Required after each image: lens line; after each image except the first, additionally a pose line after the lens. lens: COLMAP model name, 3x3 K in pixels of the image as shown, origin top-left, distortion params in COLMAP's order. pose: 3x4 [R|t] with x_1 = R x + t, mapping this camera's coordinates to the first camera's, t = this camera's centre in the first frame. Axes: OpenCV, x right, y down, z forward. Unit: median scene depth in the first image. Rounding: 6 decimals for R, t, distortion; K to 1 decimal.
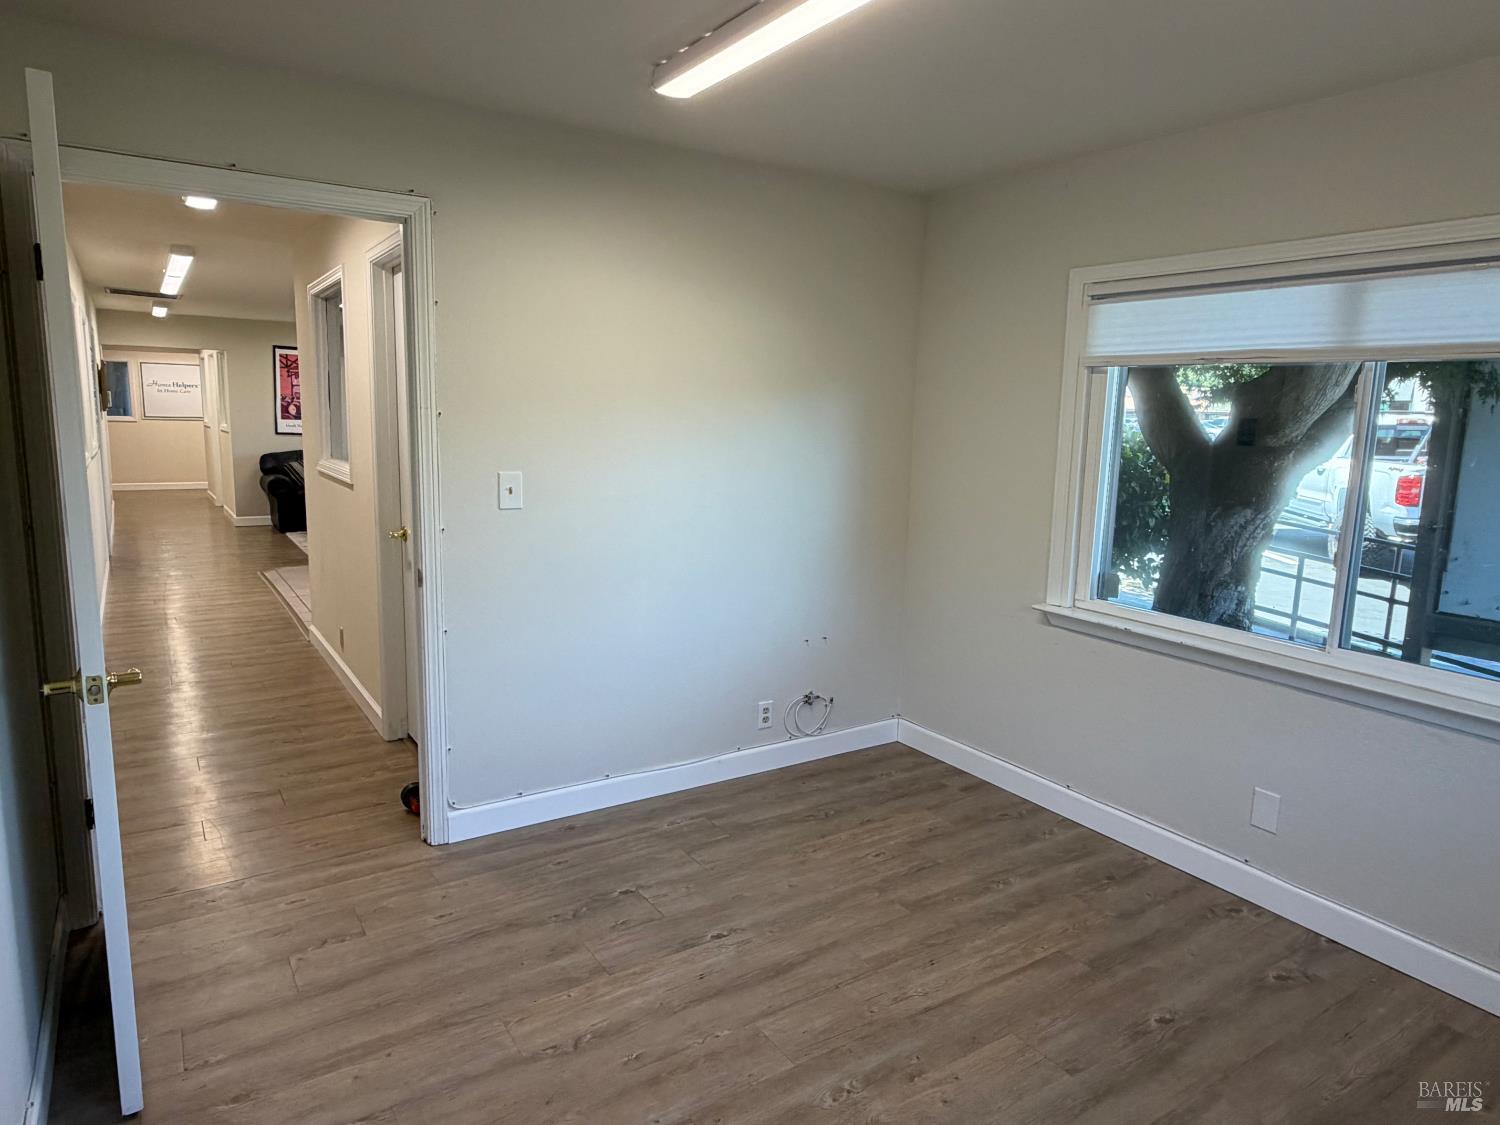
lens RADIAL K [[922.1, 0, 750.0], [0, 922.1, 562.5], [0, 0, 1]] dist [0.000266, -0.000055]
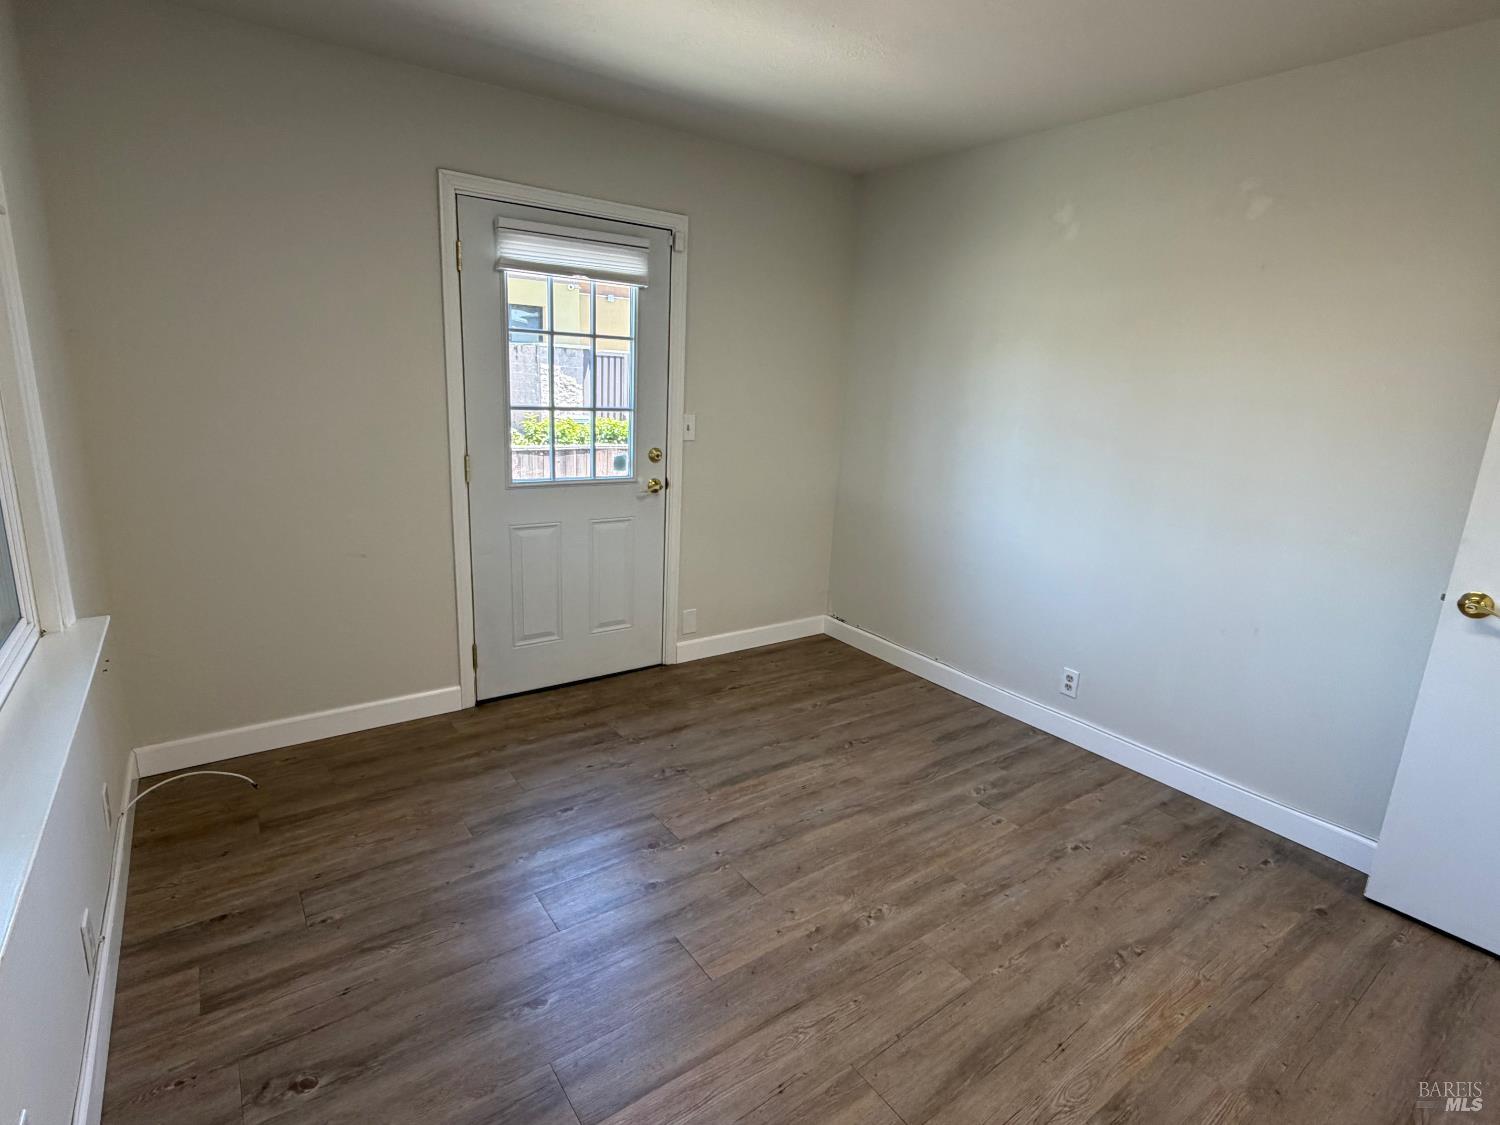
lens RADIAL K [[757.1, 0, 750.0], [0, 757.1, 562.5], [0, 0, 1]] dist [0.002556, 0.000692]
pose [[-0.996690, -0.059118, -0.055801, 0.301188], [-0.076165, 0.919024, 0.386773, -0.203563], [0.028417, 0.389743, -0.920485, 1.496032]]
